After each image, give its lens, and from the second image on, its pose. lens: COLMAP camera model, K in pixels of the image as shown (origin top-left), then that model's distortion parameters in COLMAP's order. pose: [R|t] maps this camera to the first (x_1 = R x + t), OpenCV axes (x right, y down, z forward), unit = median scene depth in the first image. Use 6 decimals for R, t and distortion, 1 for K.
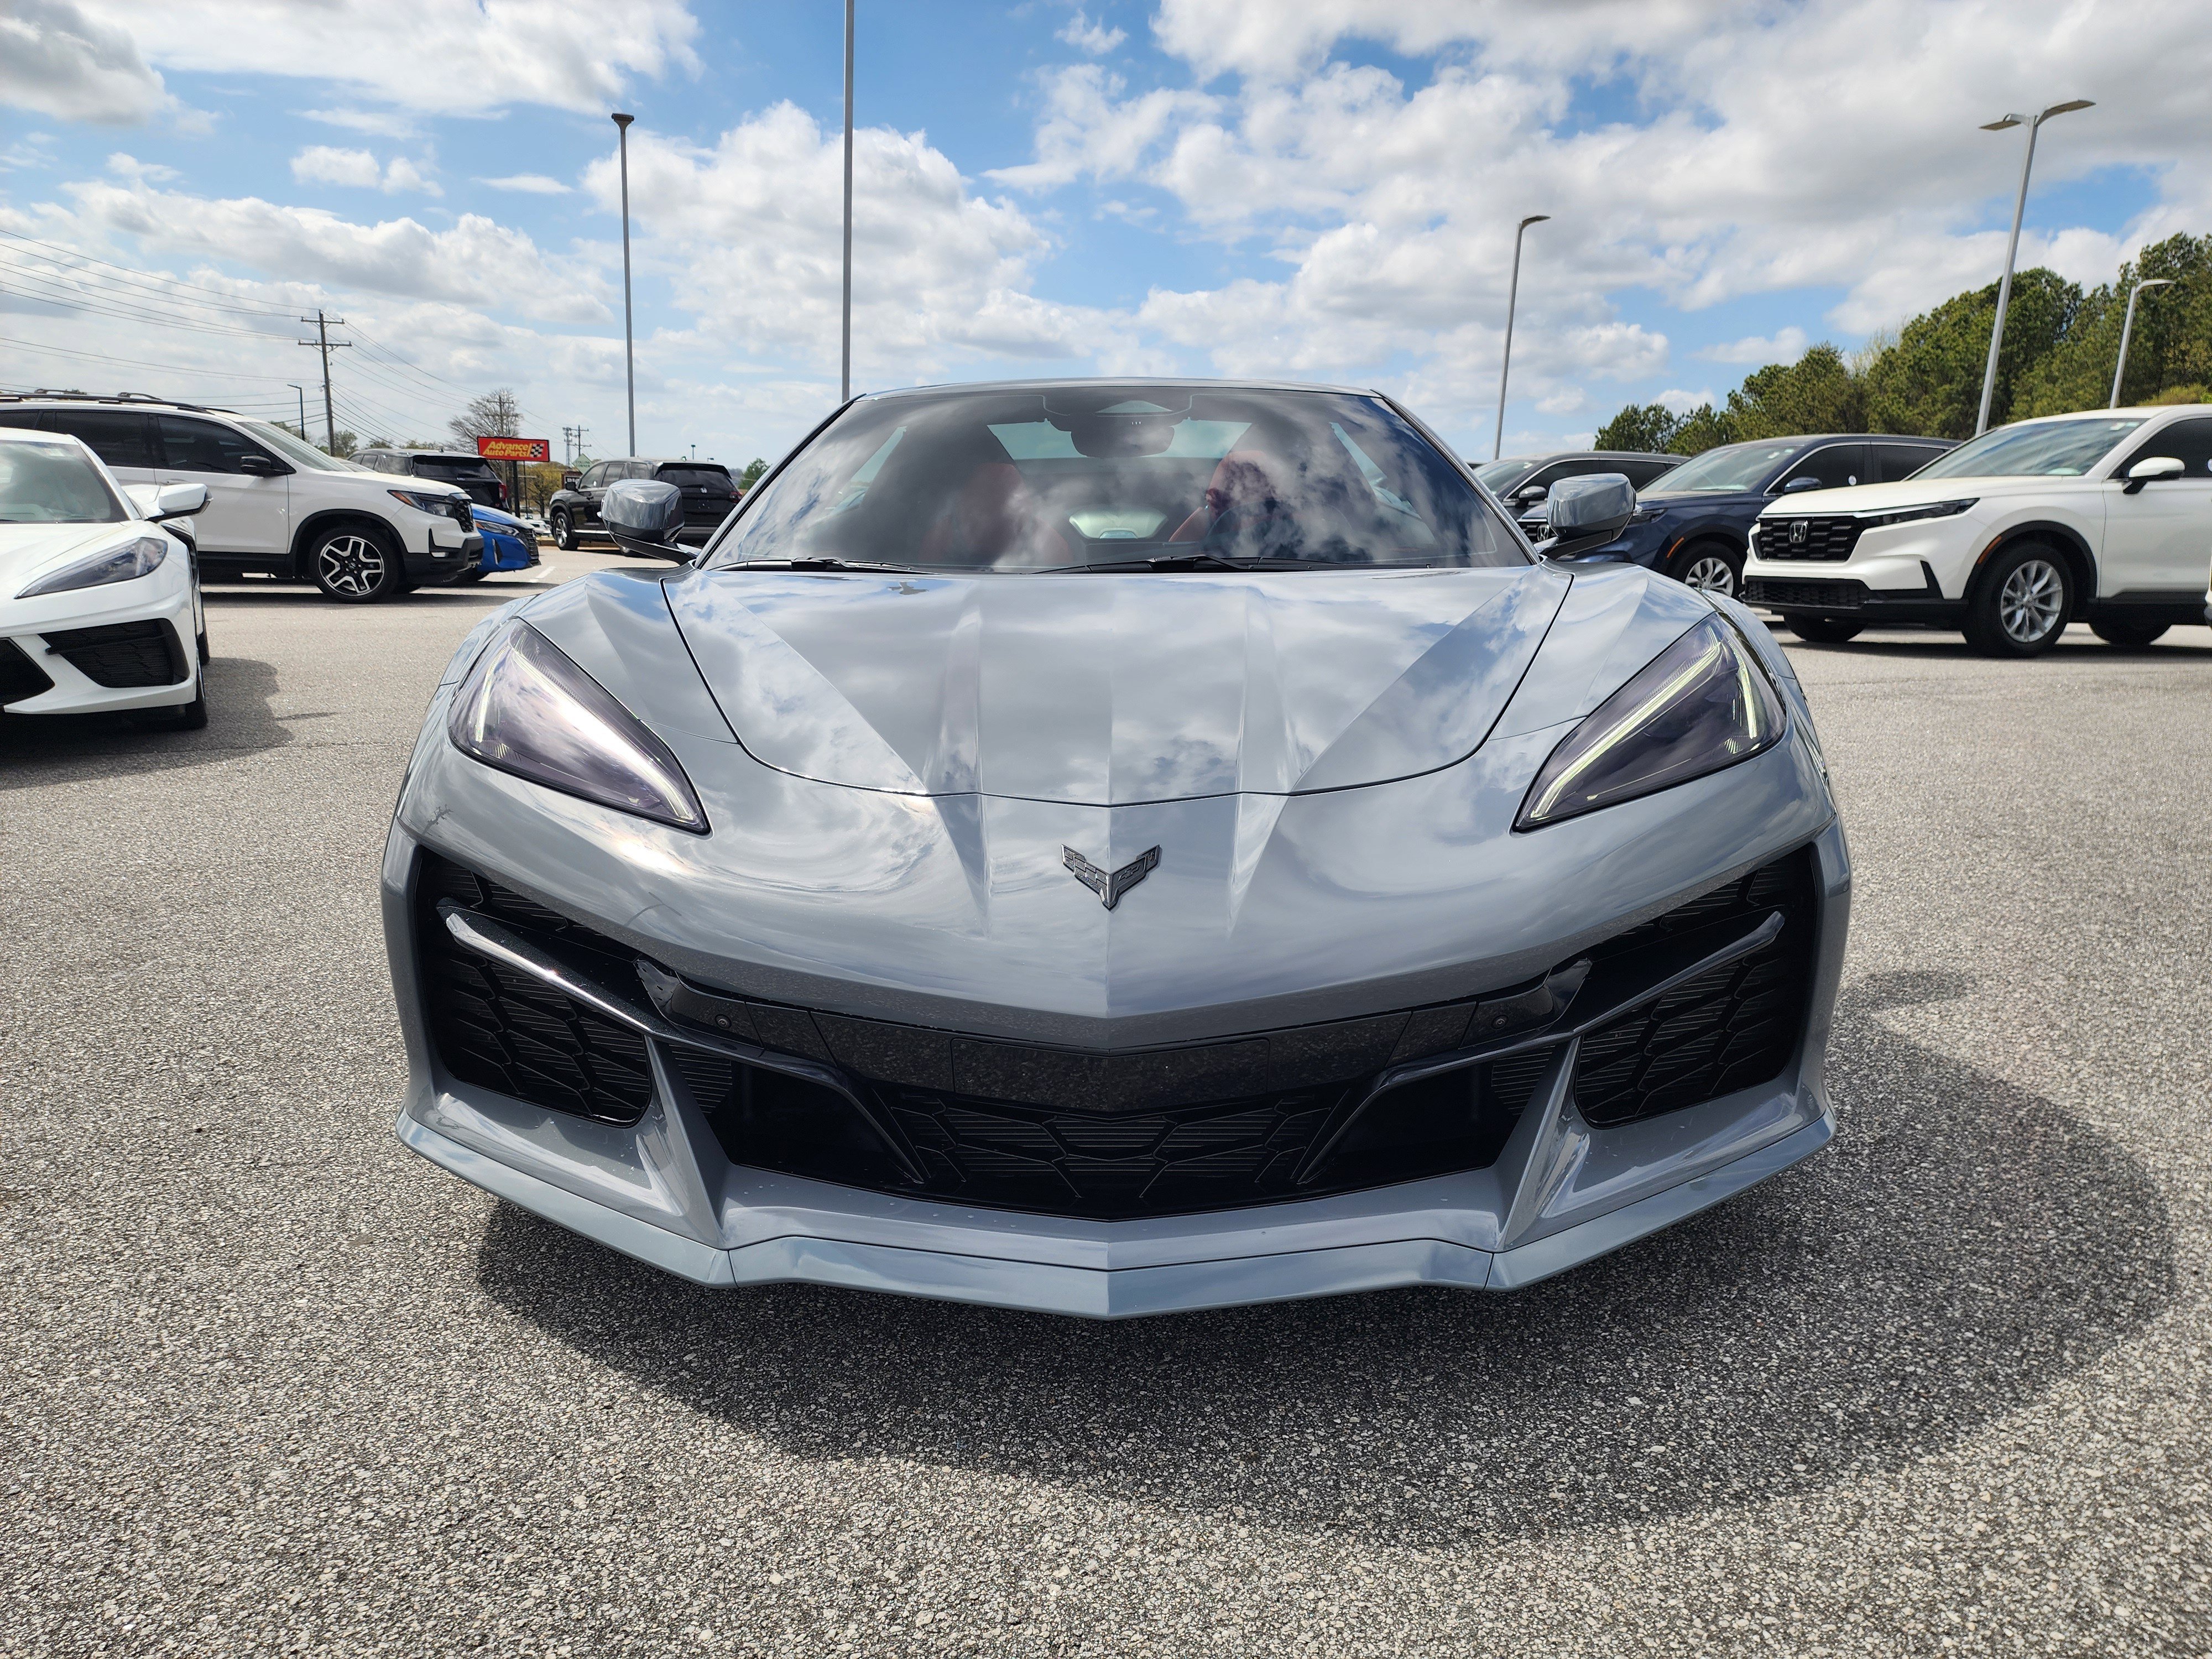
lens RADIAL K [[1482.8, 0, 1107.4], [0, 1482.8, 782.0], [0, 0, 1]] dist [0.075320, -0.067585]
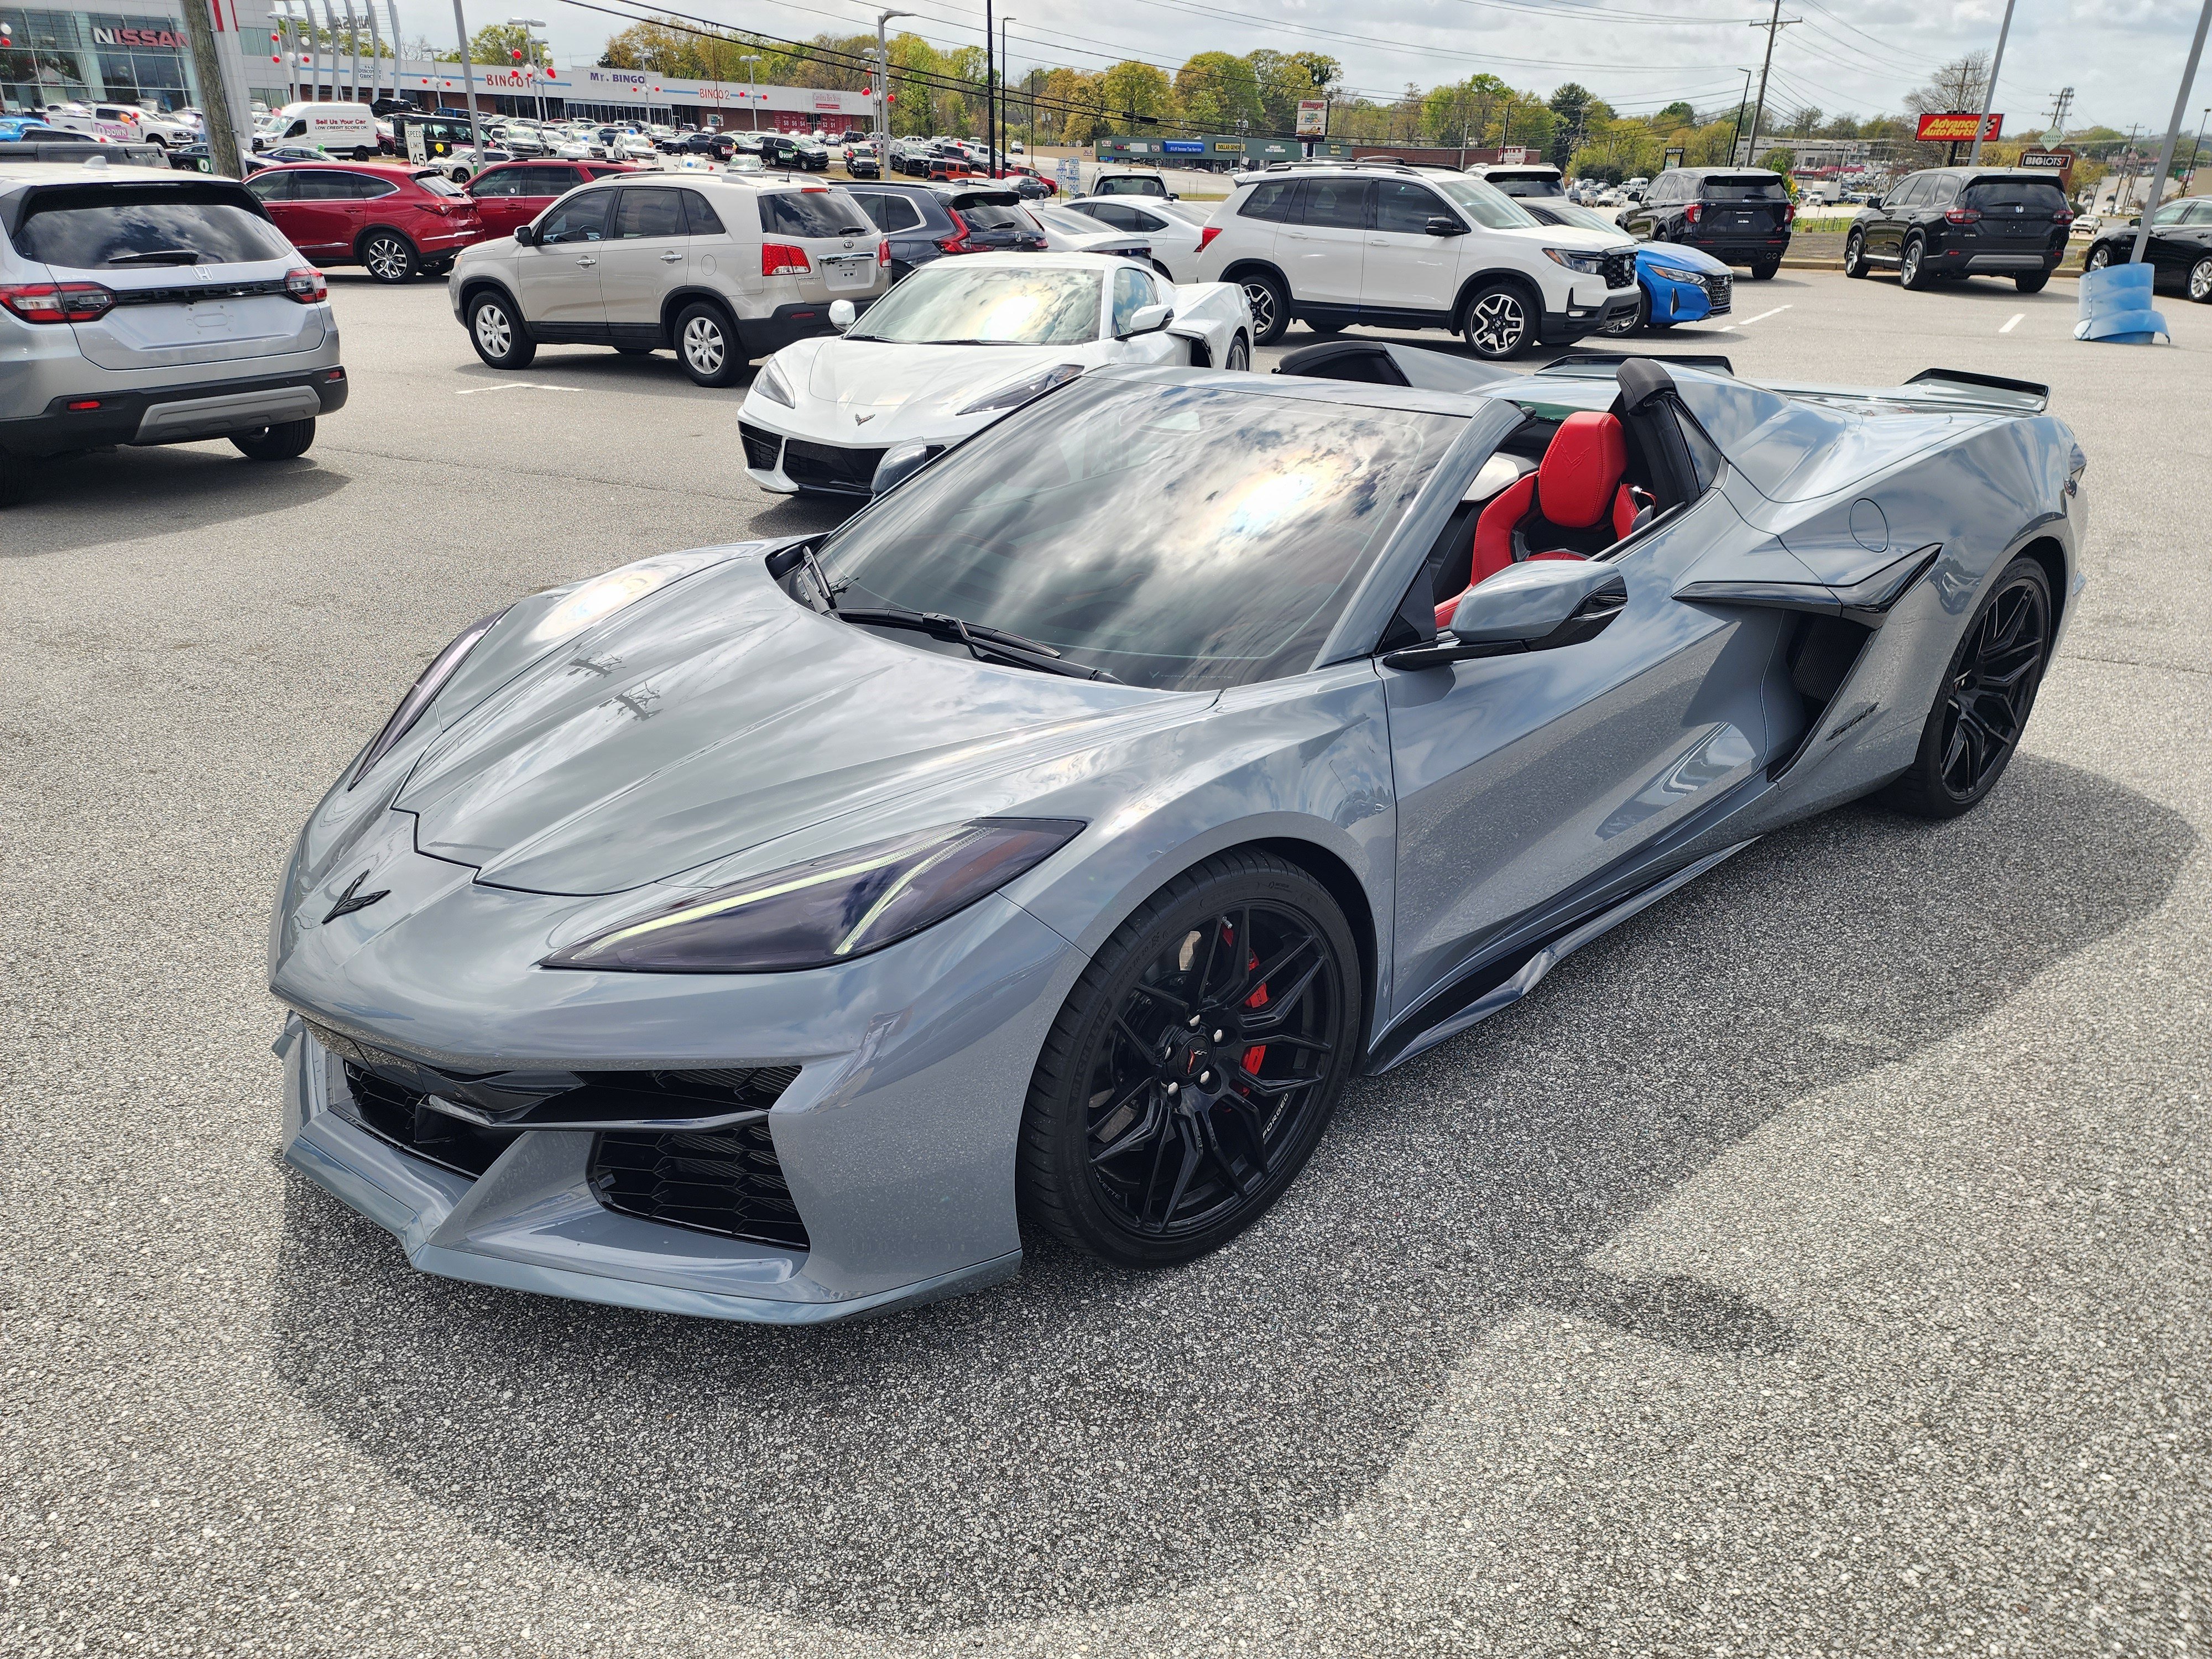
lens RADIAL K [[1482.8, 0, 1104.6], [0, 1482.8, 805.1], [0, 0, 1]] dist [0.075320, -0.067585]
pose [[0.656793, 0.272699, -0.703035, 1.240765], [-0.125380, 0.958834, 0.254787, -0.411697], [0.743574, -0.079196, 0.663947, 0.456719]]
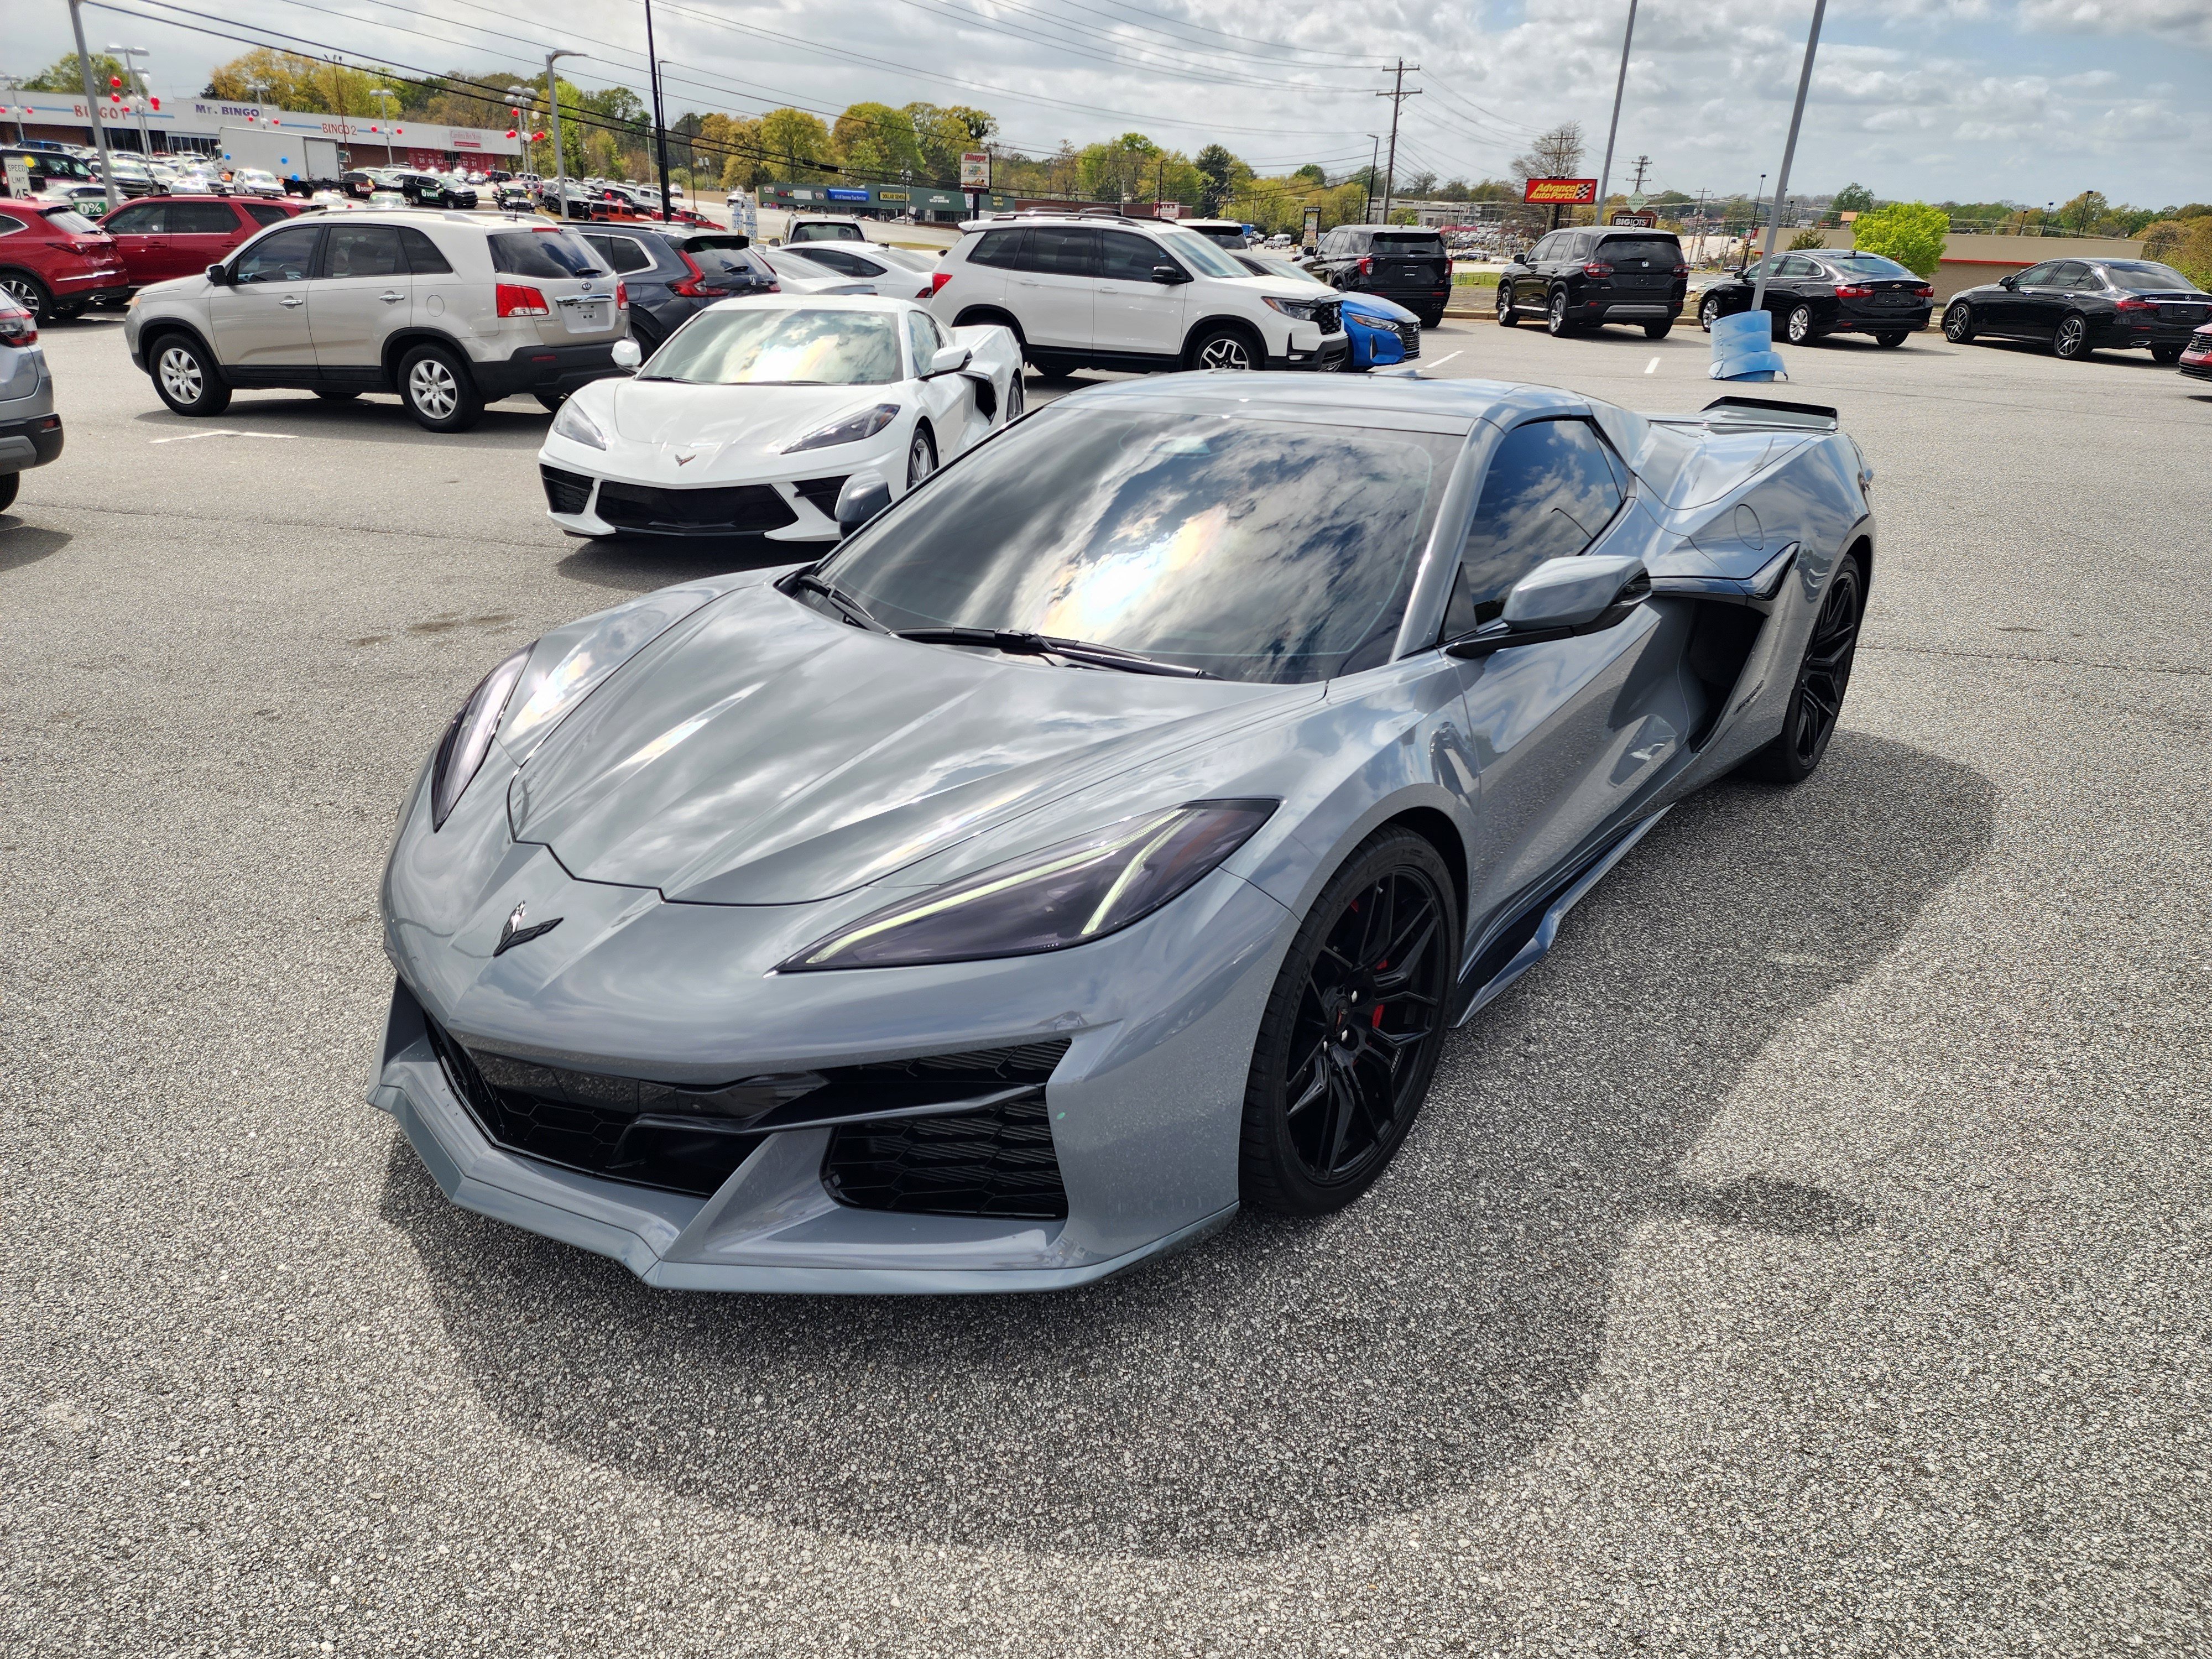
lens RADIAL K [[1482.8, 0, 1089.3], [0, 1482.8, 797.7], [0, 0, 1]] dist [0.075320, -0.067585]
pose [[0.790988, 0.207244, -0.575663, 1.036751], [-0.107952, 0.973397, 0.202101, -0.347211], [0.602232, -0.097715, 0.792318, 0.138101]]
